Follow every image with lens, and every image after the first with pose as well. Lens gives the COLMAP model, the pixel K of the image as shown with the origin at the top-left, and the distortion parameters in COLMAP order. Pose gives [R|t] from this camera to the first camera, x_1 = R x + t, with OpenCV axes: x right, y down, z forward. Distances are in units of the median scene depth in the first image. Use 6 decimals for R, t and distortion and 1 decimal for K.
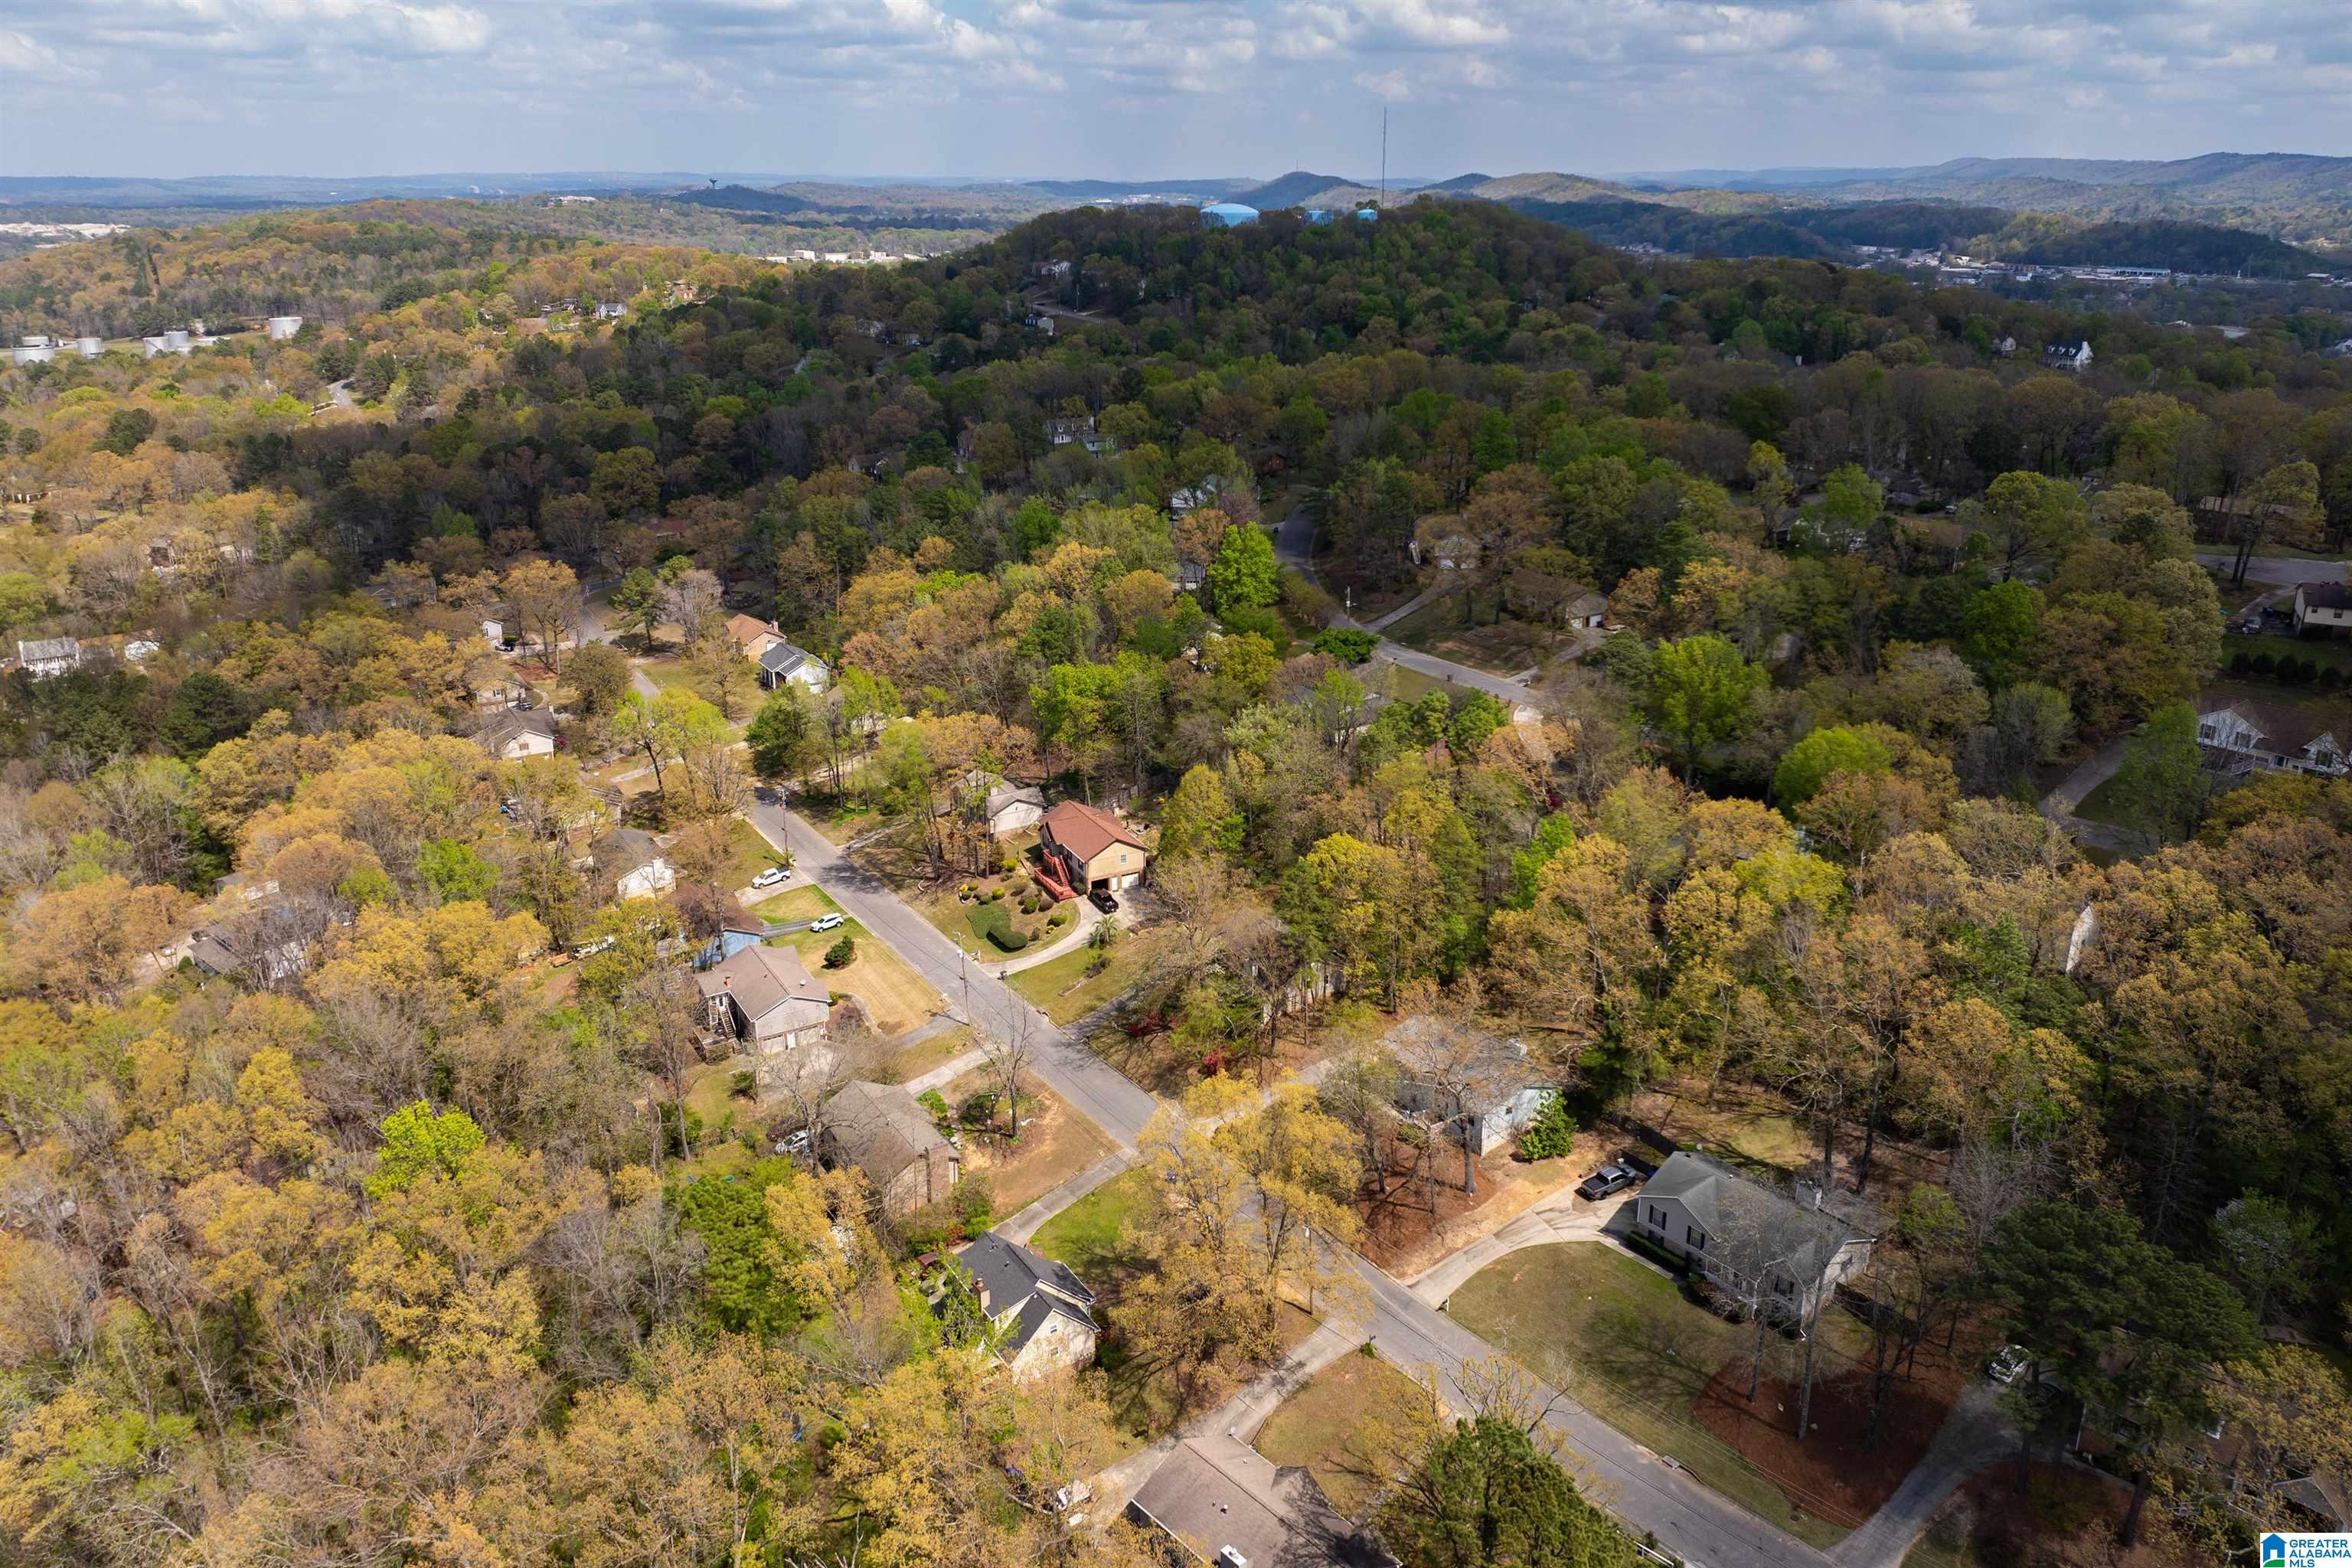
lens RADIAL K [[1677.2, 0, 1215.6], [0, 1677.2, 819.0], [0, 0, 1]] dist [-0.046518, 0.000848]
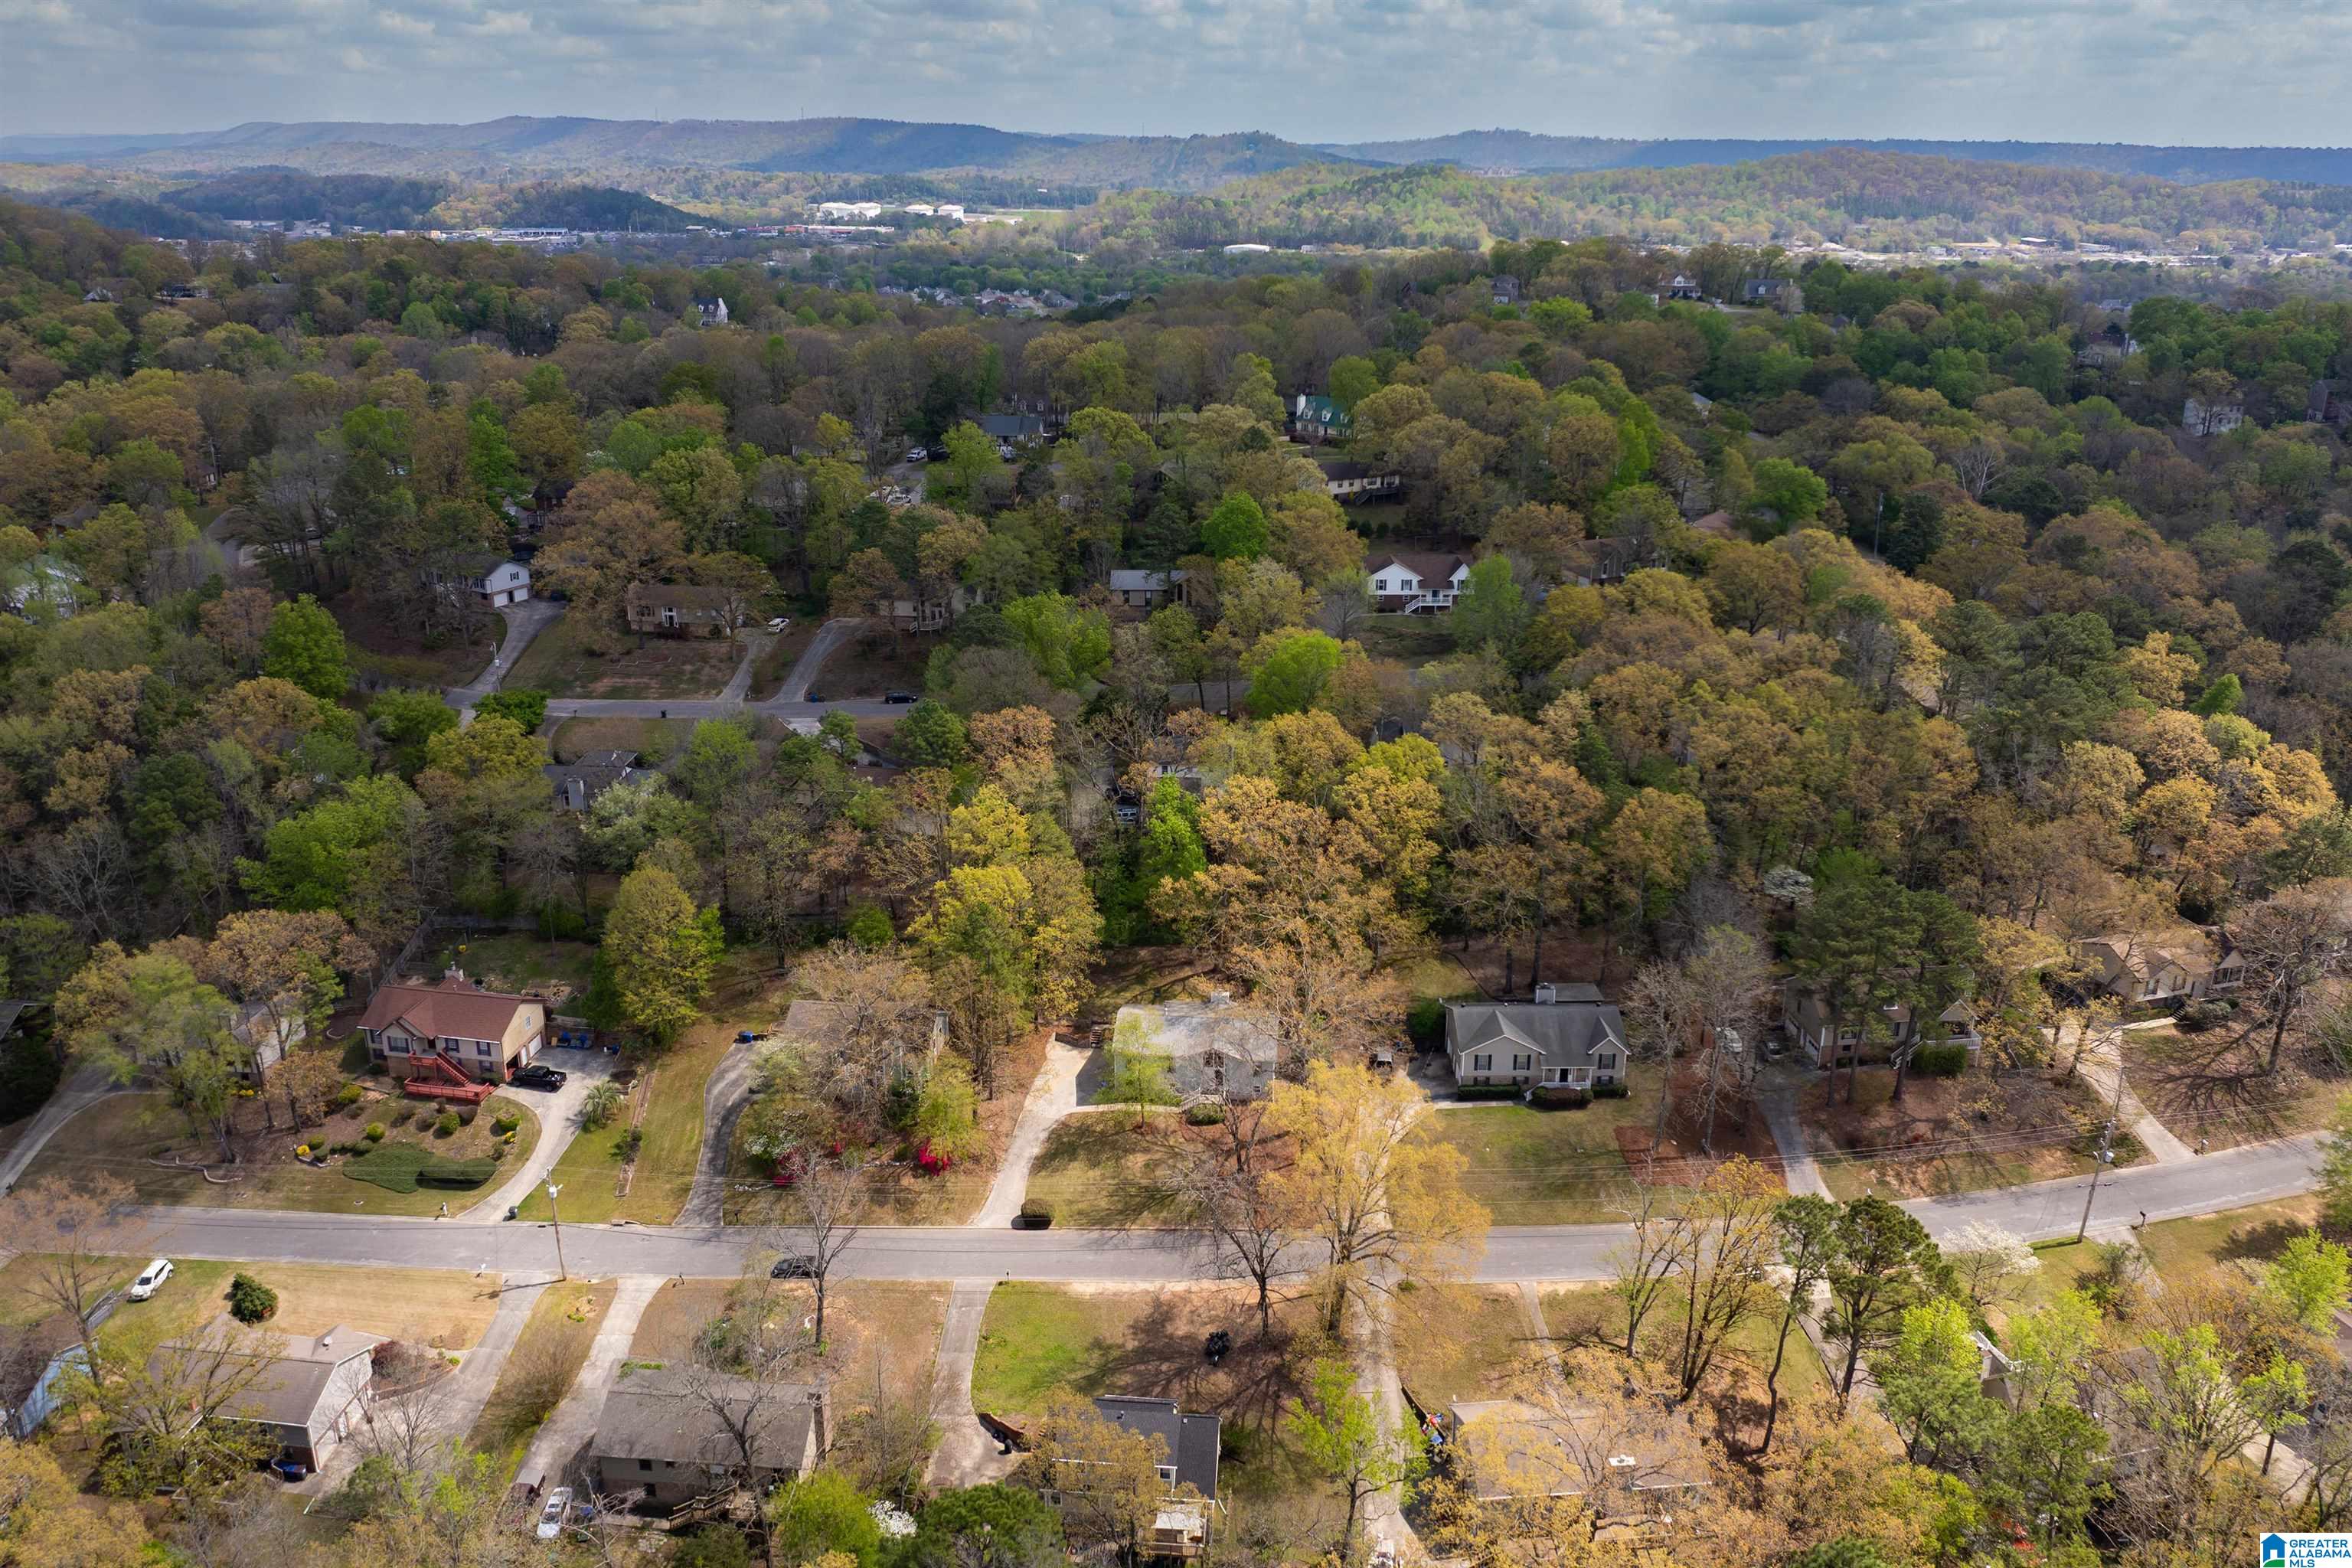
lens RADIAL K [[1679.4, 0, 1179.8], [0, 1679.4, 836.1], [0, 0, 1]] dist [-0.046420, 0.005495]
pose [[0.591455, -0.299566, 0.748626, -0.446015], [0.279272, 0.947068, 0.158334, -0.100141], [-0.756431, 0.115423, 0.643808, 0.255647]]
